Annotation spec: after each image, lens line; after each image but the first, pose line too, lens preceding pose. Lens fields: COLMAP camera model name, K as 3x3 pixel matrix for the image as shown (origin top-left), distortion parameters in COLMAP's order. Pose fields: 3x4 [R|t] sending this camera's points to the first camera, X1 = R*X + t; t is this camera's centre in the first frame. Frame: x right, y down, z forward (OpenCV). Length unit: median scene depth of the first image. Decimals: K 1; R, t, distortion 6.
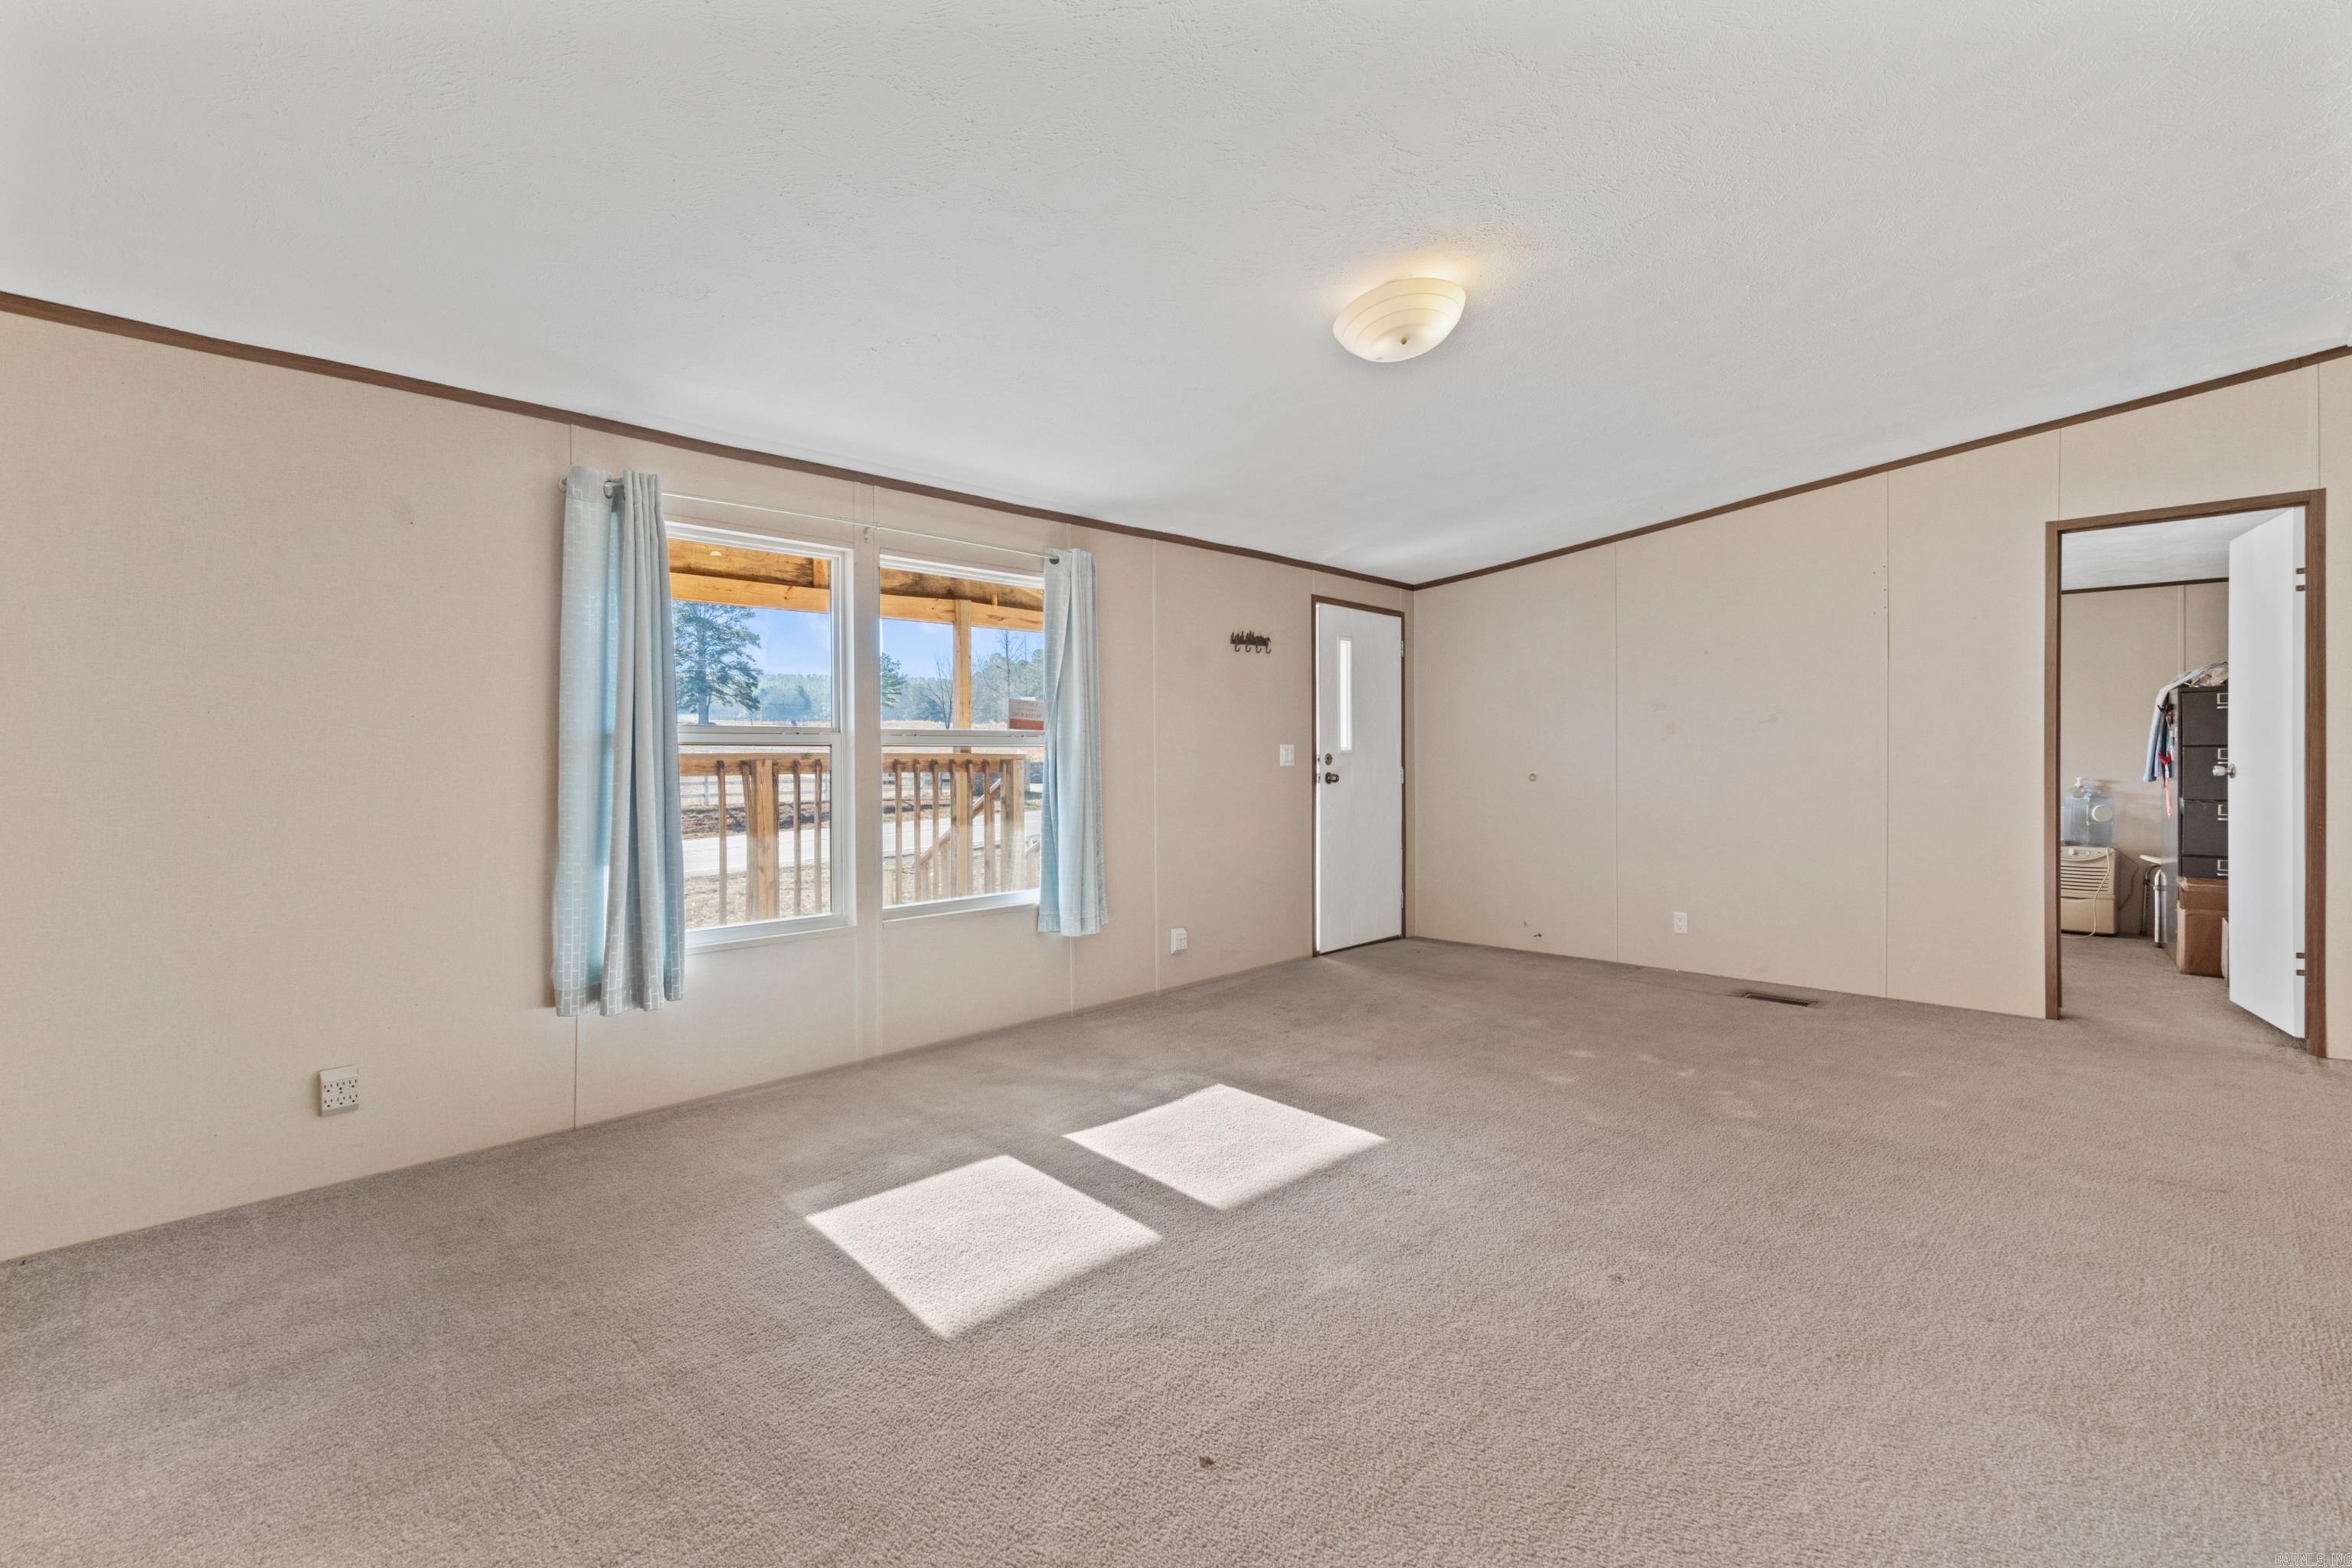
lens RADIAL K [[1089.2, 0, 1176.7], [0, 1089.2, 768.6], [0, 0, 1]] dist [0.000639, 0.000448]
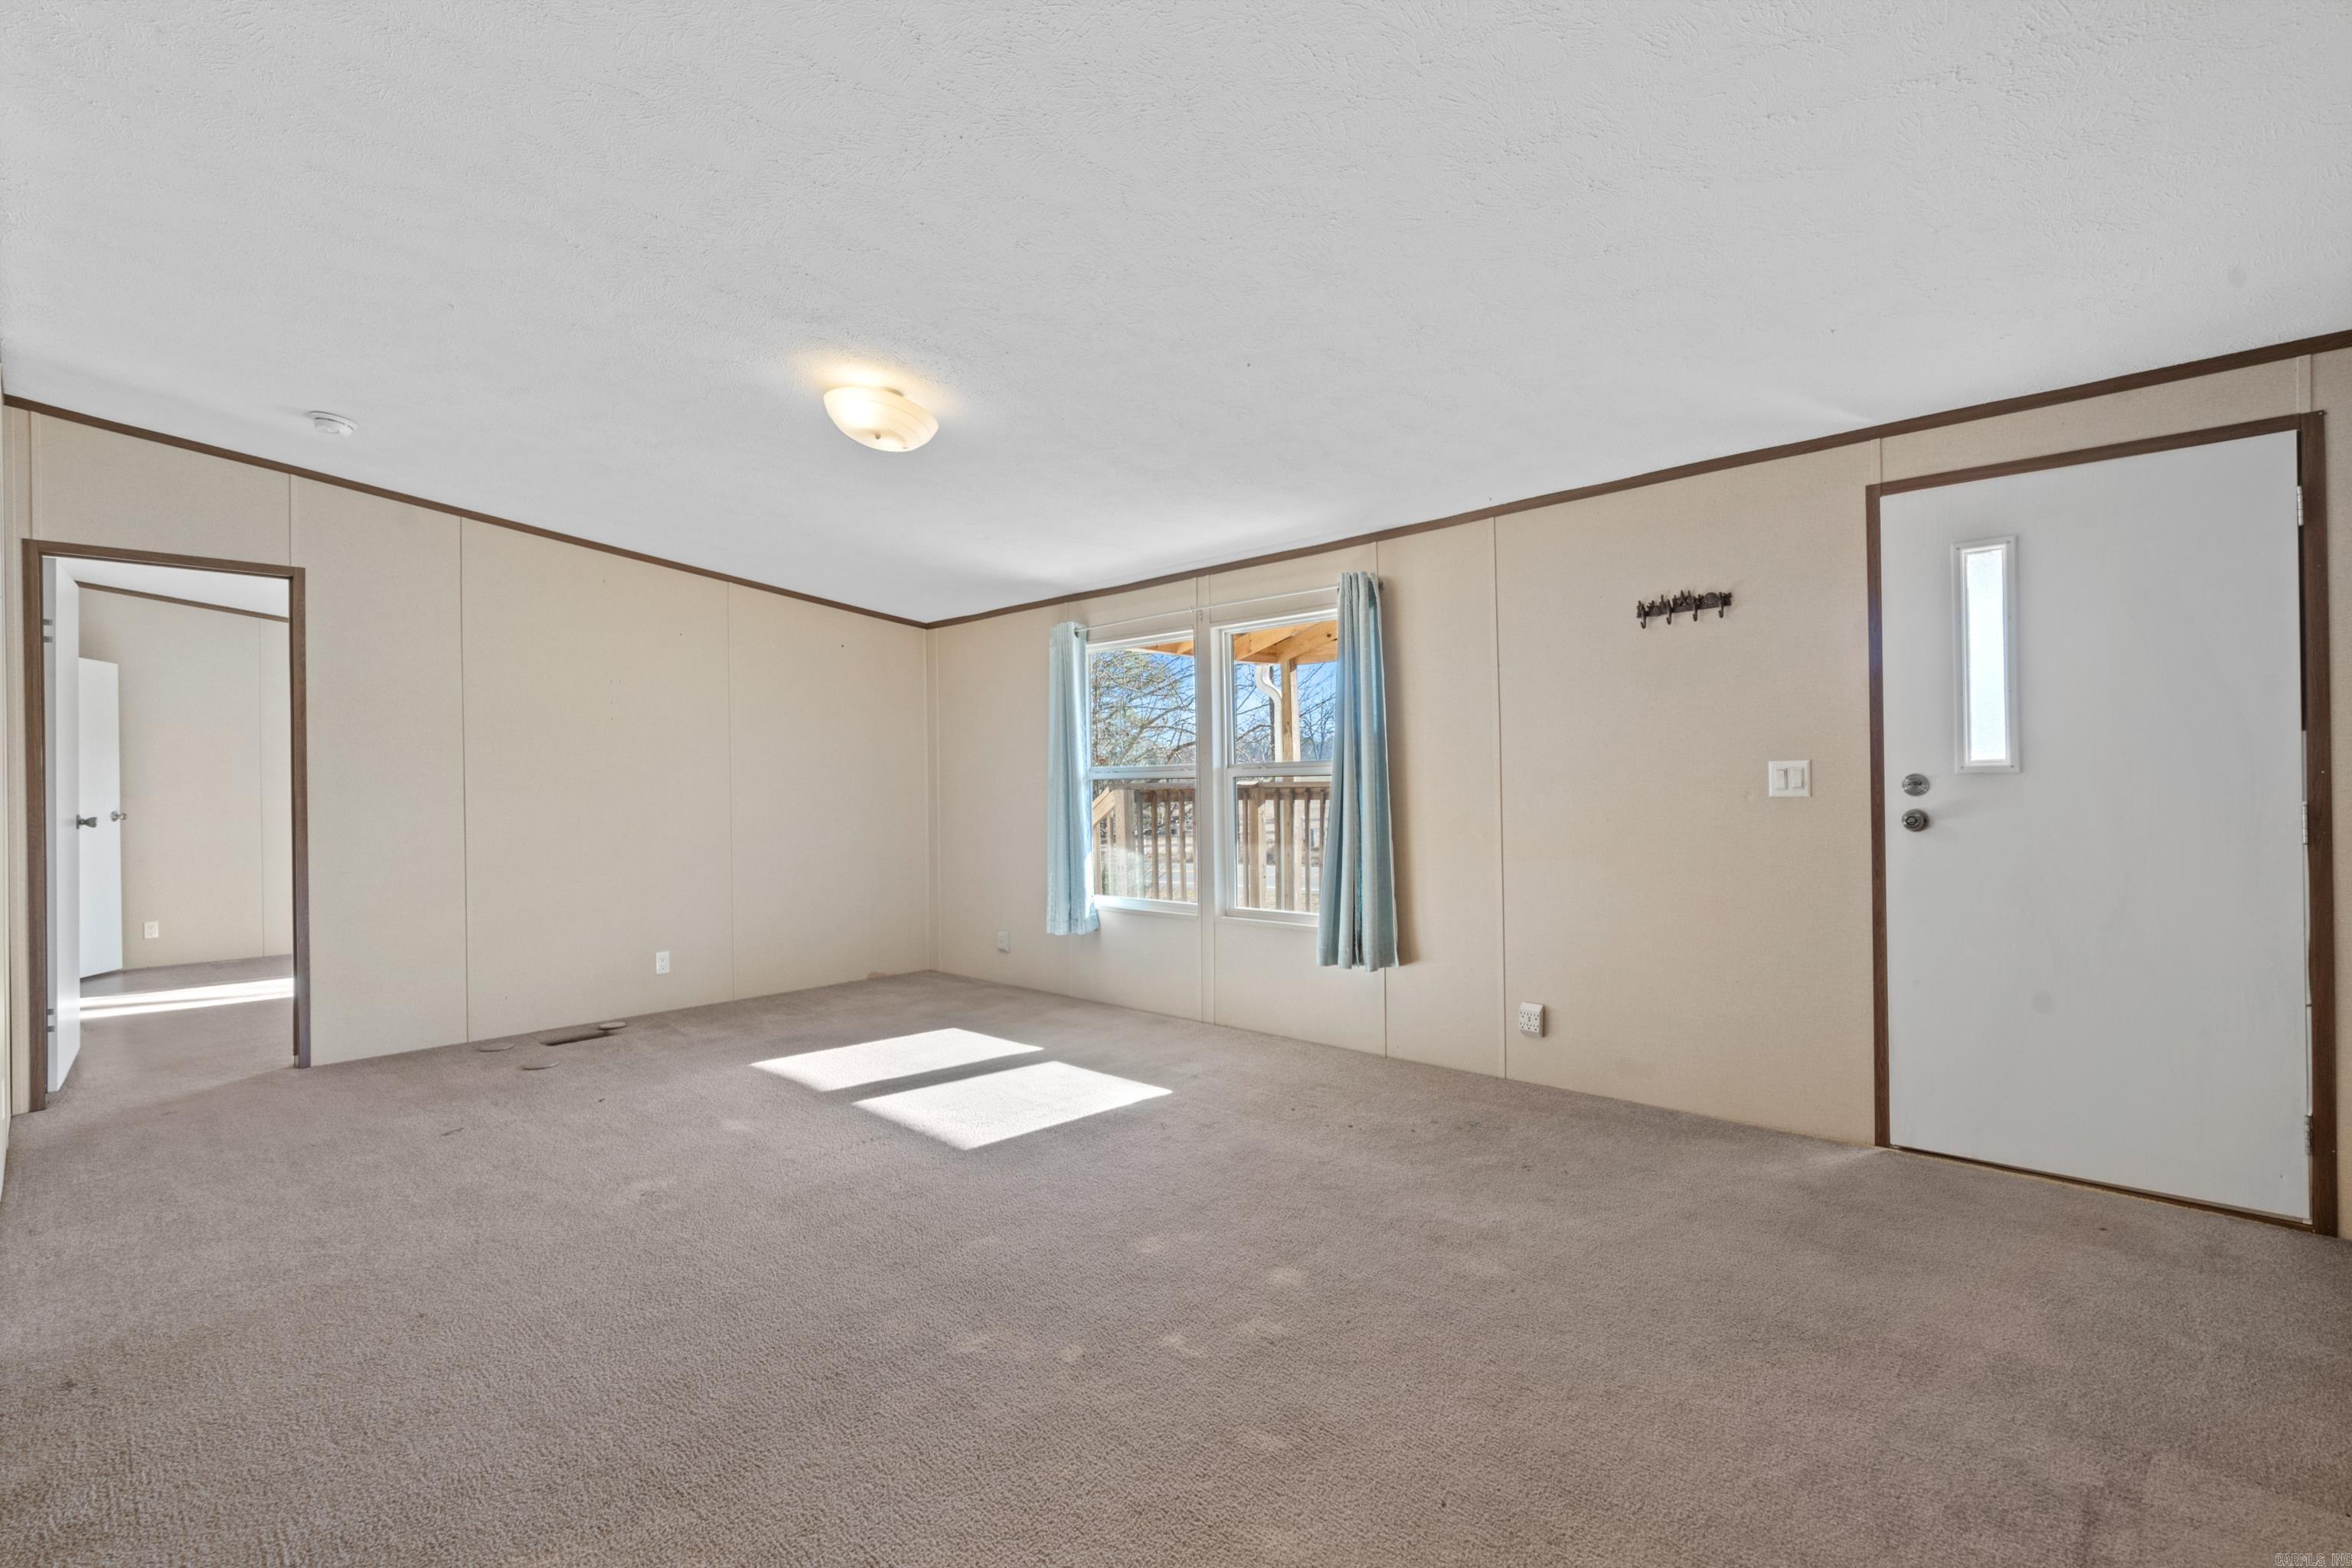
lens RADIAL K [[1071.9, 0, 1176.0], [0, 1071.9, 784.0], [0, 0, 1]] dist [-0.001507, 0.000205]
pose [[0.001951, -0.007479, -0.999970, 0.966188], [-0.009383, 0.999928, -0.007497, -0.002652], [0.999954, 0.009397, 0.001880, 0.941604]]
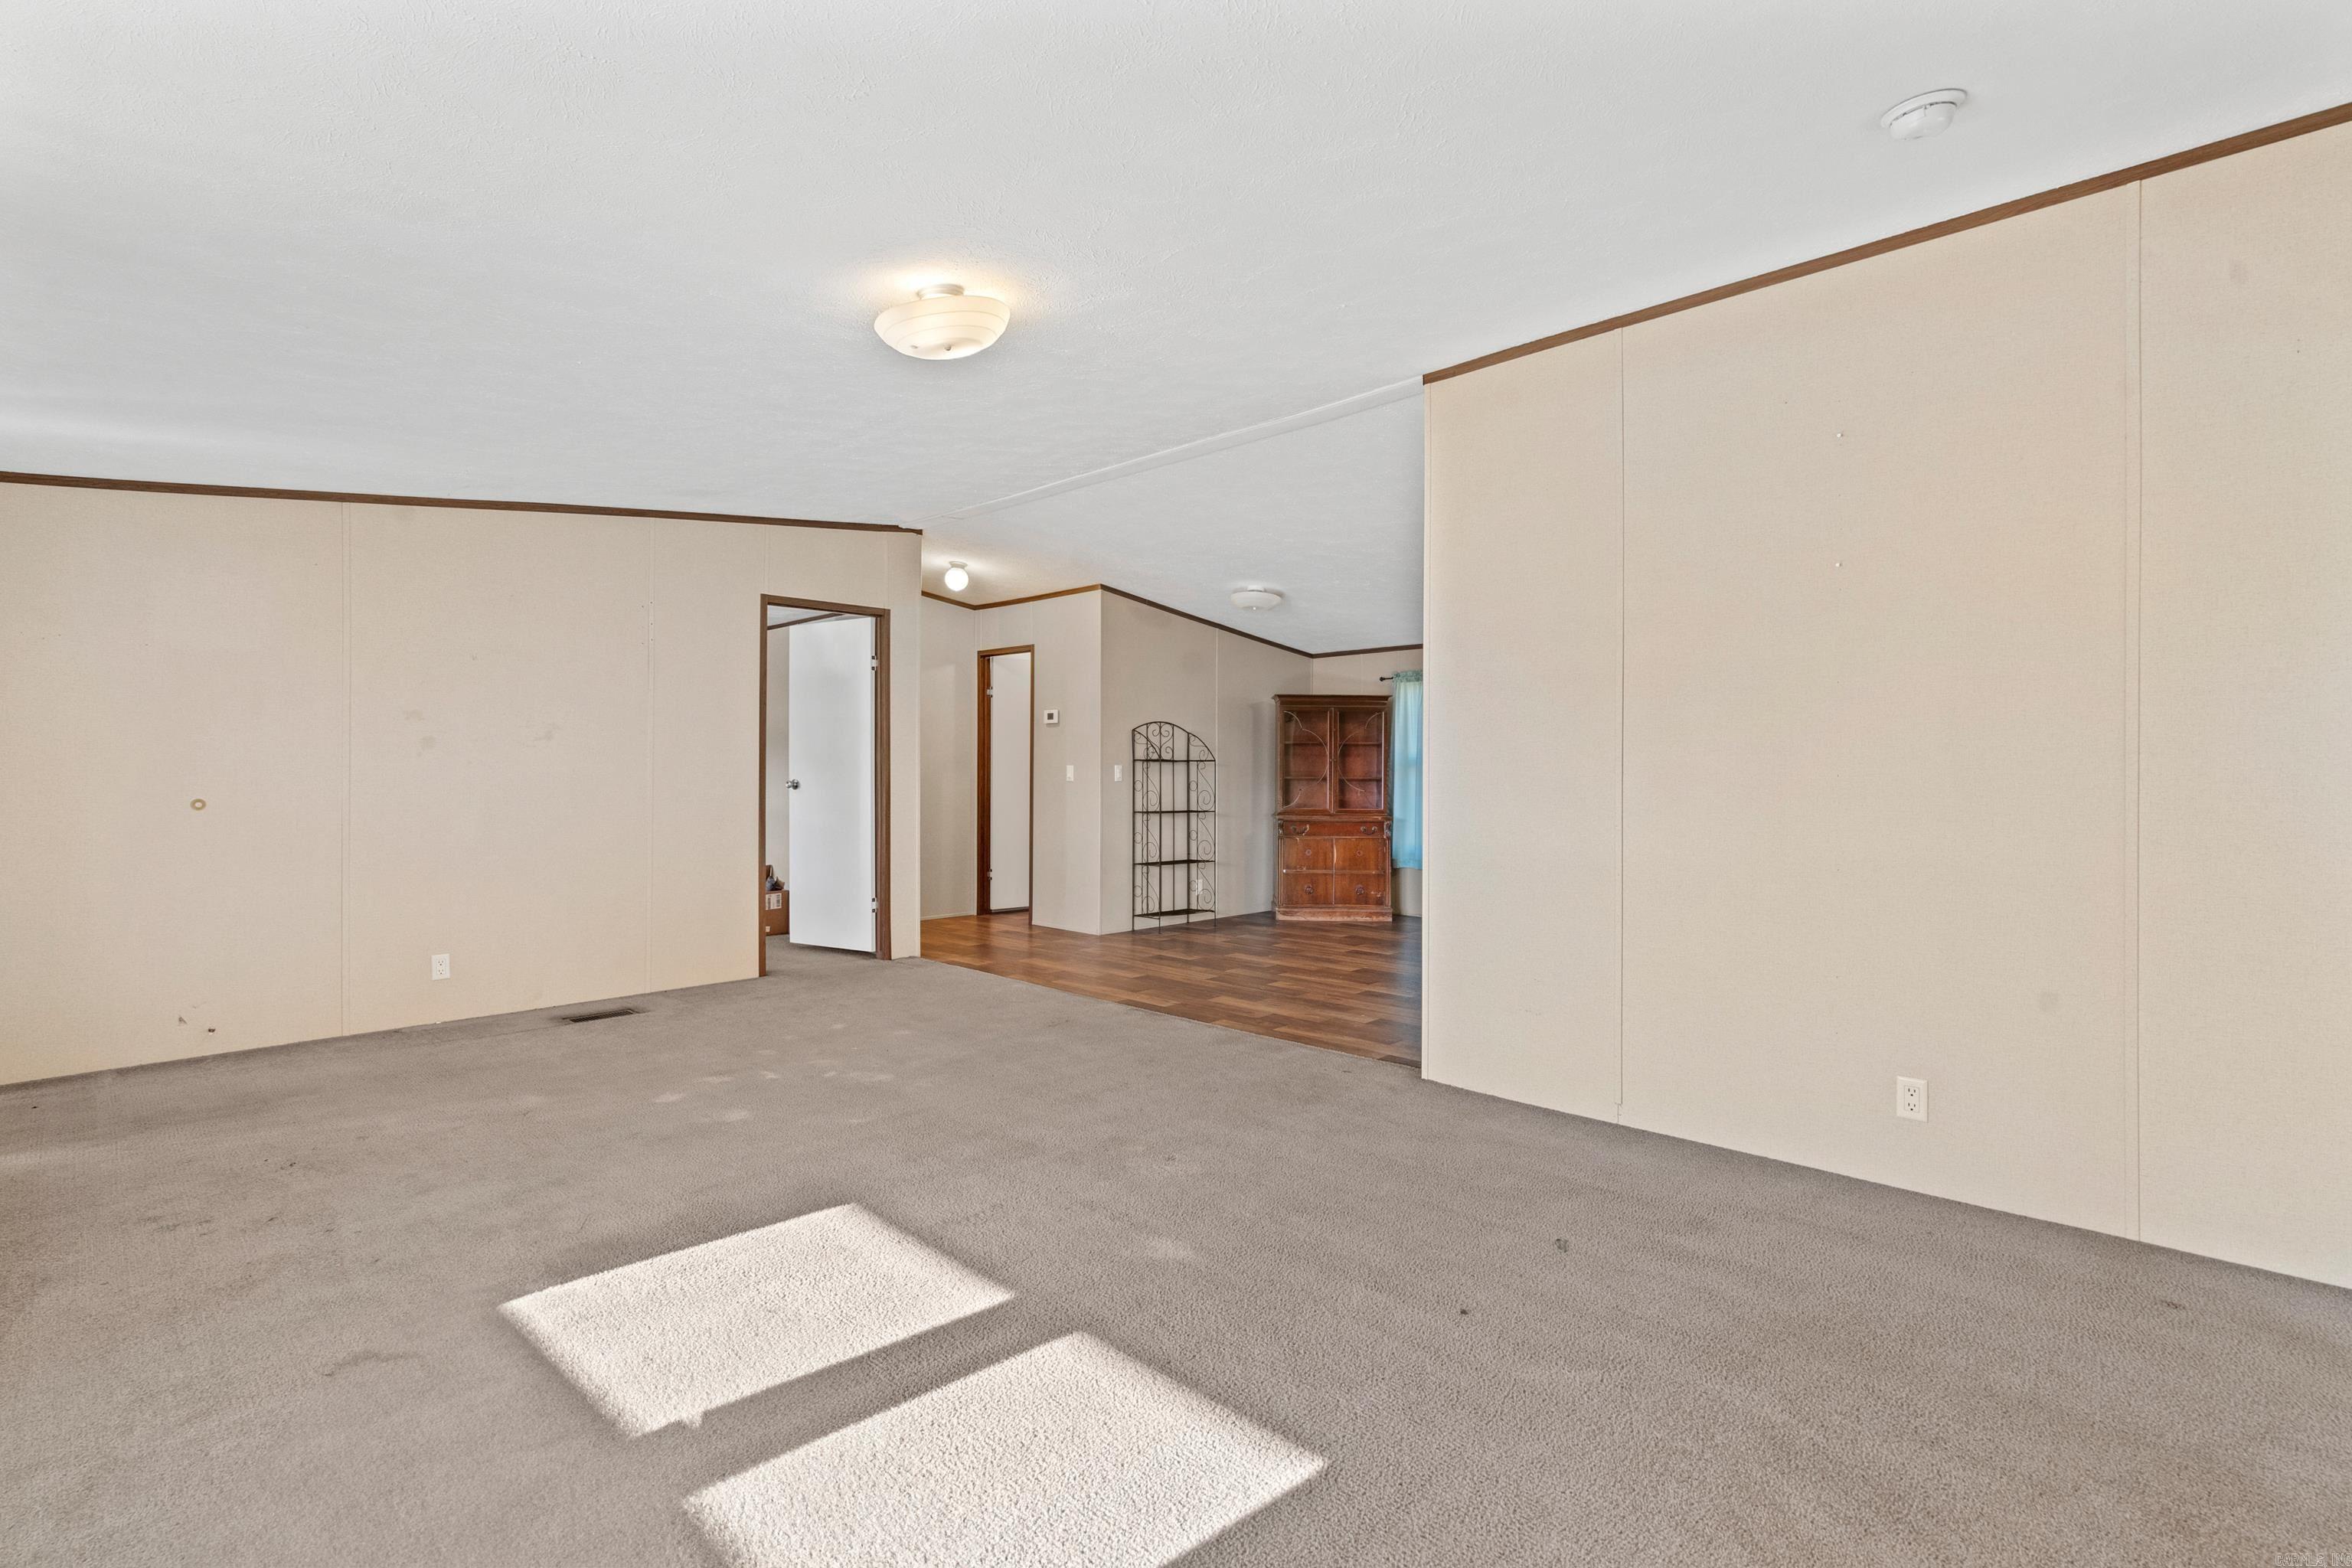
lens RADIAL K [[1071.9, 0, 1176.0], [0, 1071.9, 784.0], [0, 0, 1]] dist [-0.001507, 0.000205]
pose [[-0.010589, -0.008691, 0.999906, -0.540349], [0.011980, 0.999889, 0.008817, -0.005492], [-0.999872, 0.012073, -0.010484, 0.586278]]
